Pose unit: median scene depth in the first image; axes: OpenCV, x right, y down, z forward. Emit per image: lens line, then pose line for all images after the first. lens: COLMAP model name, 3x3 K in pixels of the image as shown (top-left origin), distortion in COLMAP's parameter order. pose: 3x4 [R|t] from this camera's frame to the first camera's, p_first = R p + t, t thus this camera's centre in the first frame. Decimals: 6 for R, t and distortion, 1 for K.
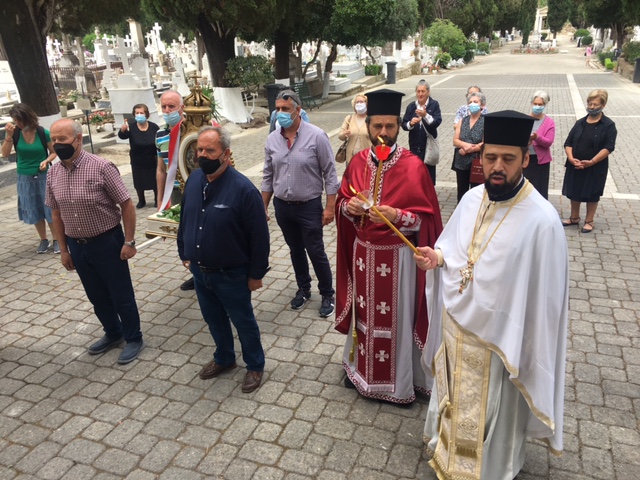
lens RADIAL K [[545.1, 0, 319.5], [0, 545.1, 244.1], [0, 0, 1]] dist [0.072837, -0.101544]
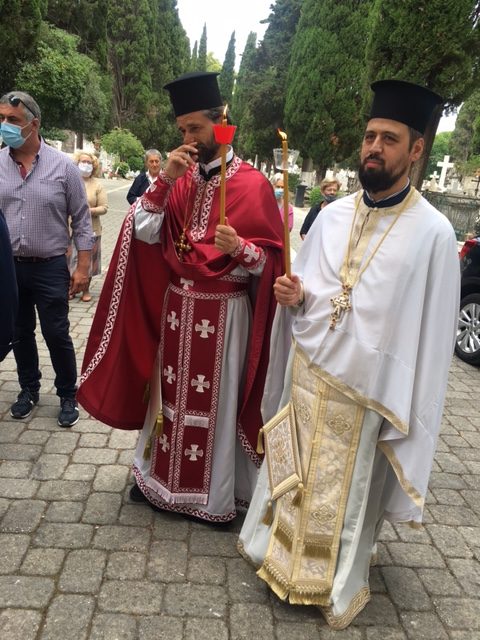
lens RADIAL K [[545.1, 0, 236.6], [0, 545.1, 321.1], [0, 0, 1]] dist [0.072837, -0.101544]
pose [[0.903761, 0.011182, 0.427892, -0.034328], [0.016272, 0.998038, -0.060452, 0.015414], [-0.427729, 0.061597, 0.901806, 0.090837]]
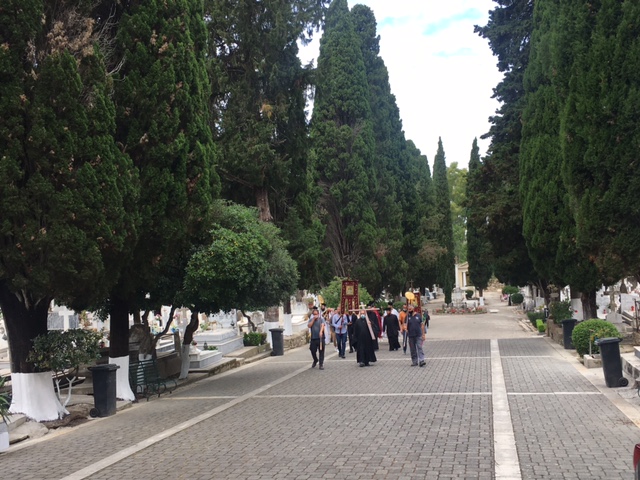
lens RADIAL K [[728.8, 0, 320.1], [0, 728.8, 238.3], [0, 0, 1]] dist [0.053670, 0.000000]
pose [[0.988165, -0.003995, 0.153342, 0.066196], [0.068727, 0.905237, -0.419313, -0.012277], [-0.137135, 0.424889, 0.894798, -0.001193]]
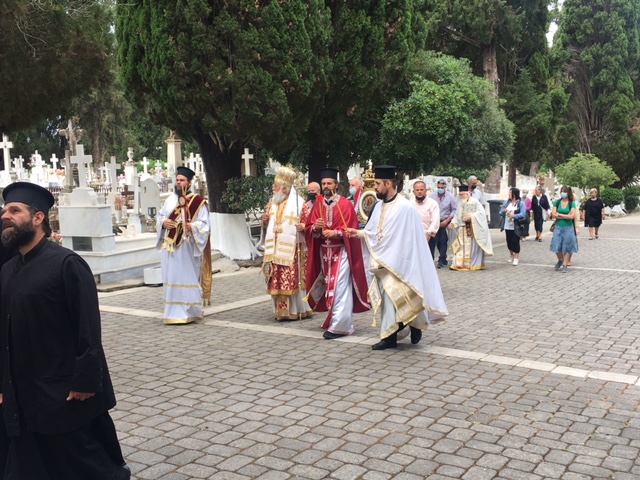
lens RADIAL K [[728.8, 0, 318.2], [0, 728.8, 239.5], [0, 0, 1]] dist [0.053670, 0.000000]
pose [[0.982707, 0.046752, -0.179166, 0.152468], [-0.093679, 0.960161, -0.263278, 0.004076], [0.159719, 0.275509, 0.947937, 0.077974]]
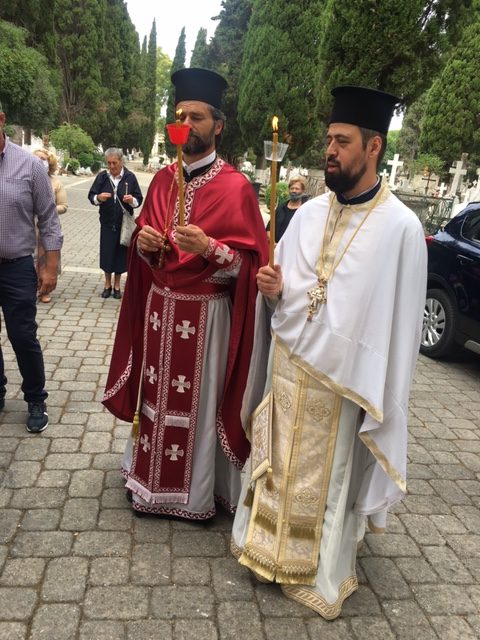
lens RADIAL K [[545.1, 0, 236.3], [0, 545.1, 321.7], [0, 0, 1]] dist [0.072837, -0.101544]
pose [[0.866151, -0.008520, 0.499710, -0.041254], [0.039943, 0.997836, -0.052222, 0.014408], [-0.498184, 0.065192, 0.864617, 0.094055]]
